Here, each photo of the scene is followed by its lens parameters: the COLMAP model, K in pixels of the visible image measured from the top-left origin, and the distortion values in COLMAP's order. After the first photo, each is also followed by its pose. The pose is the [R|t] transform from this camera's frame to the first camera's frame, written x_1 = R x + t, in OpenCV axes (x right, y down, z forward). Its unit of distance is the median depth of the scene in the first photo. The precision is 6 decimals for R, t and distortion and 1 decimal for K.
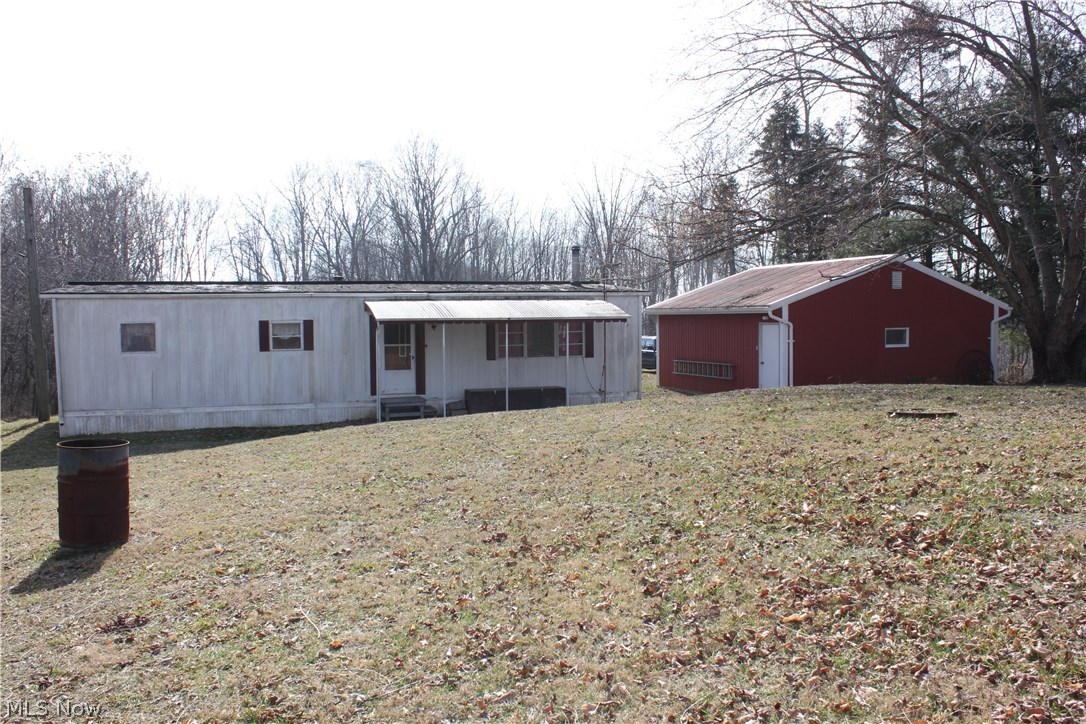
lens RADIAL K [[1135.7, 0, 543.0], [0, 1135.7, 362.0], [0, 0, 1]] dist [-0.003501, -0.000377]
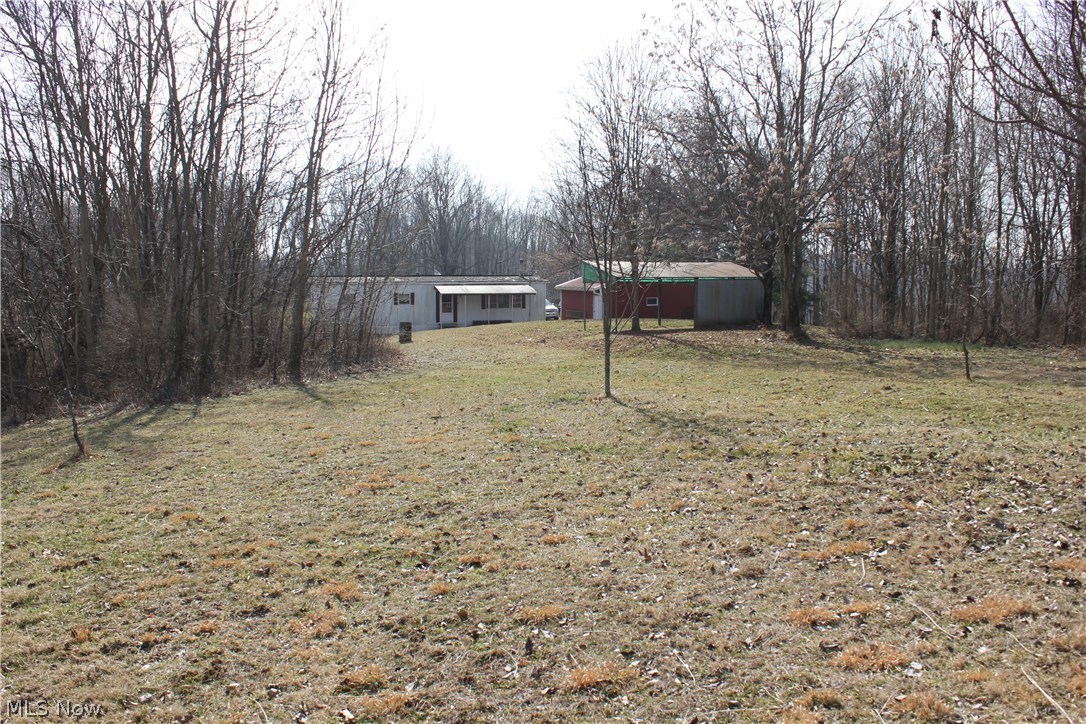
lens RADIAL K [[1135.7, 0, 543.0], [0, 1135.7, 362.0], [0, 0, 1]] dist [-0.003501, -0.000377]
pose [[0.999961, 0.008707, -0.001507, 0.088563], [-0.008637, 0.999117, 0.041108, 0.010187], [0.001864, -0.041094, 0.999154, -1.478772]]
